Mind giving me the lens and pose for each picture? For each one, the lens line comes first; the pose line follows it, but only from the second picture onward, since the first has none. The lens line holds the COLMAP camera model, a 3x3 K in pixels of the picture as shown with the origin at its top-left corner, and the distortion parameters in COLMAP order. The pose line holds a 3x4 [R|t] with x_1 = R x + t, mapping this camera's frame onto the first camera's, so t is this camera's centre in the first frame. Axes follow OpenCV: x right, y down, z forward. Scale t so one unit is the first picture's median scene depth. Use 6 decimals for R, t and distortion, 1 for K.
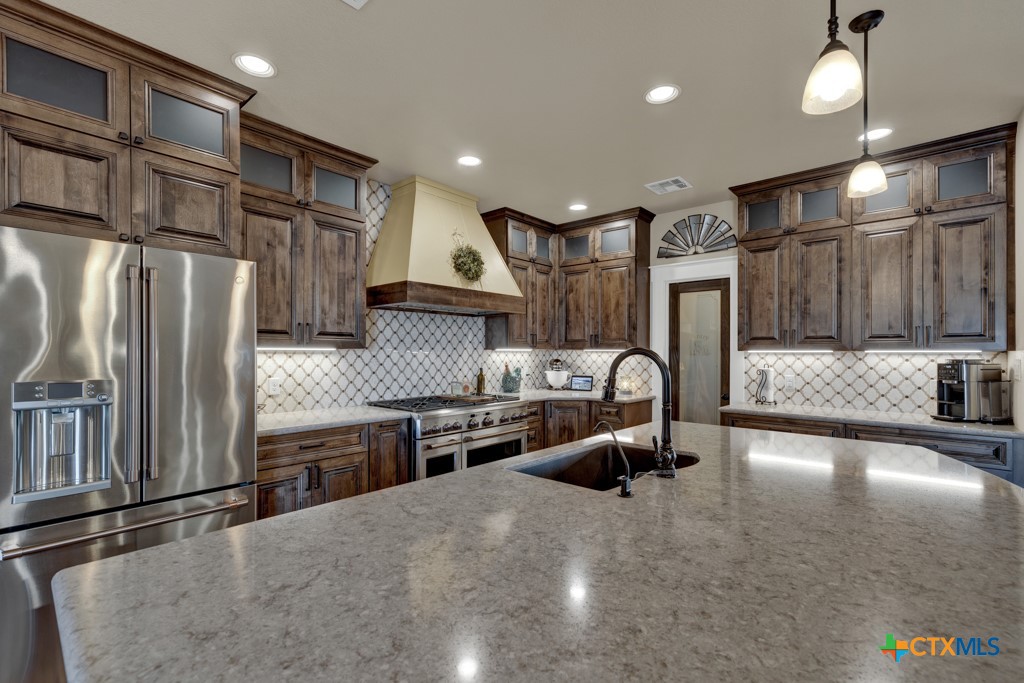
lens RADIAL K [[443.0, 0, 510.0], [0, 443.0, 353.6], [0, 0, 1]] dist [0.001285, 0.000277]
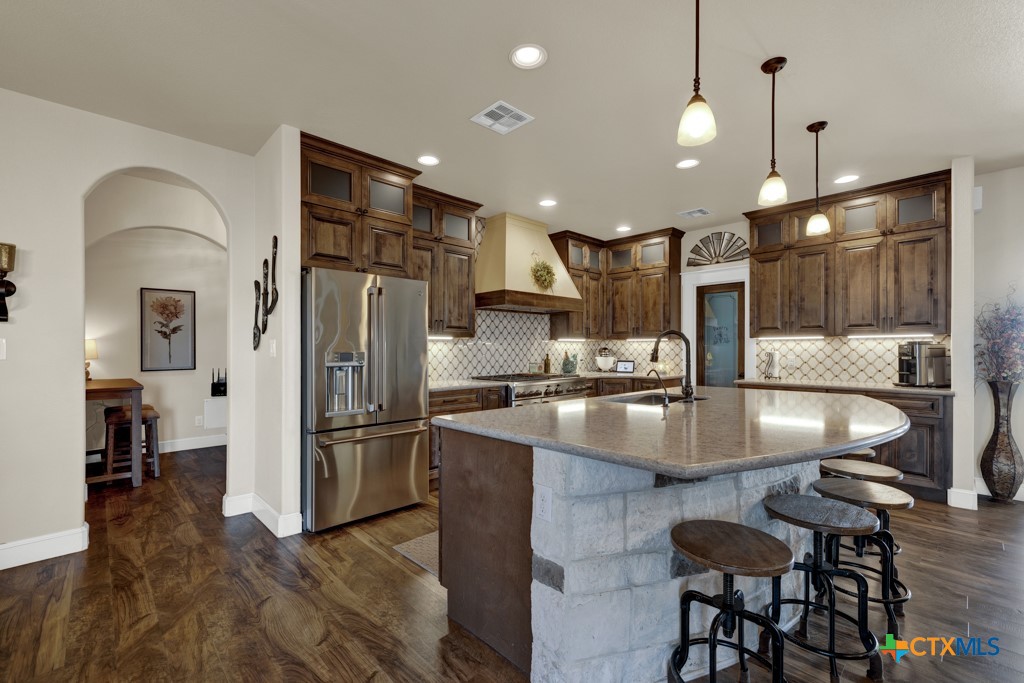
lens RADIAL K [[425.2, 0, 511.1], [0, 425.2, 351.8], [0, 0, 1]] dist [0.000170, 0.000055]
pose [[0.996866, -0.004757, -0.078962, -0.096786], [0.005060, 0.999981, 0.003643, 0.028505], [0.078943, -0.004031, 0.996871, -0.332161]]
